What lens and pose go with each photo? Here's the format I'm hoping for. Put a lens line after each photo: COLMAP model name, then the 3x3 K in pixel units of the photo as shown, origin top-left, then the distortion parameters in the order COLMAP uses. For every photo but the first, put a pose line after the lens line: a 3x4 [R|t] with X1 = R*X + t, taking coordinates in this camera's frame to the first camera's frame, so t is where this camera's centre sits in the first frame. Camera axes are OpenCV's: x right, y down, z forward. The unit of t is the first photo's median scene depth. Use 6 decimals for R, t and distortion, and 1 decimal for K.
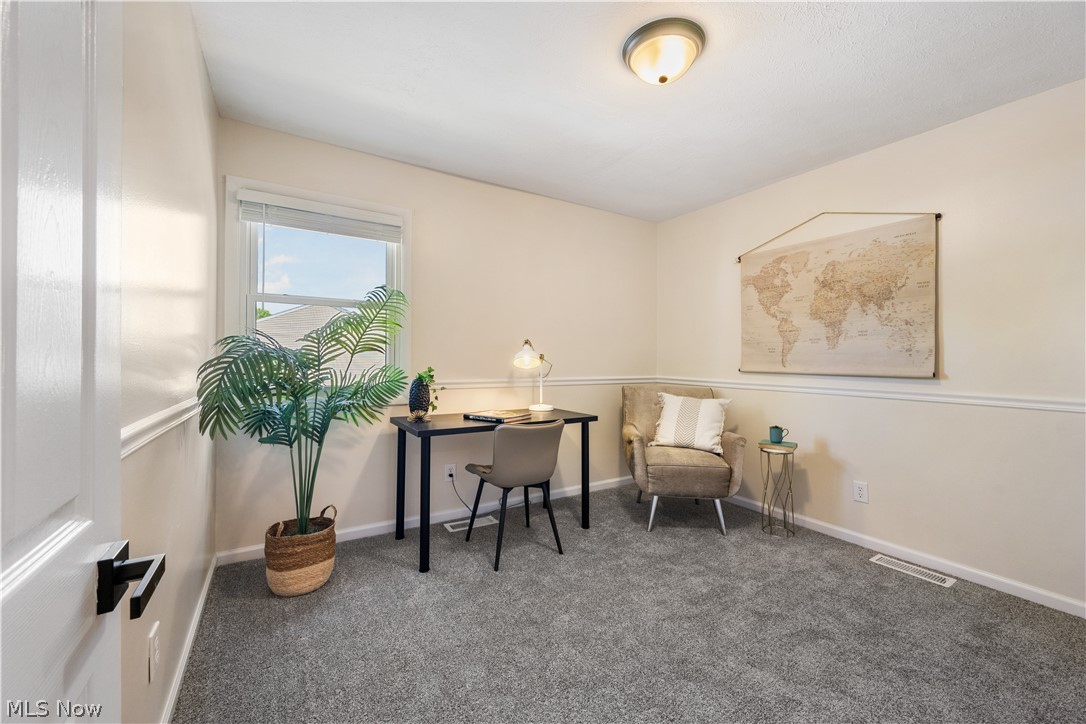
lens RADIAL K [[436.5, 0, 541.2], [0, 436.5, 336.0], [0, 0, 1]] dist [0.000311, 0.000259]
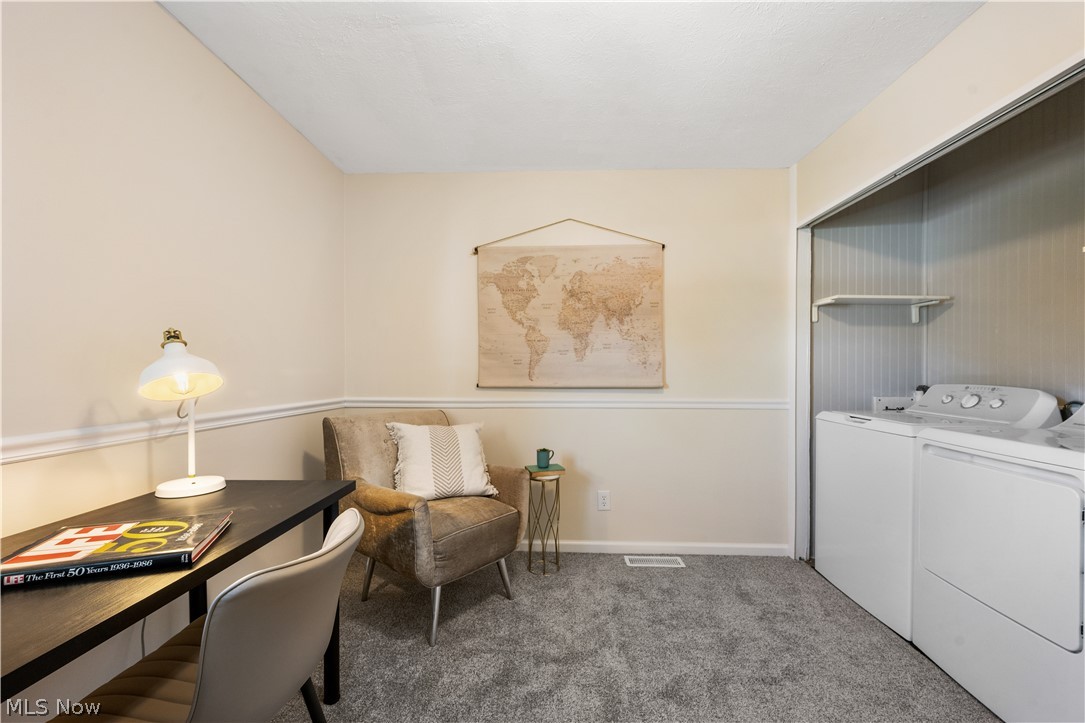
lens RADIAL K [[440.8, 0, 539.8], [0, 440.8, 363.8], [0, 0, 1]] dist [-0.000068, -0.000036]
pose [[0.554876, 0.006658, 0.831906, -0.201637], [-0.037645, 0.999145, 0.017113, 0.022234], [-0.831081, -0.040813, 0.554652, 0.525668]]
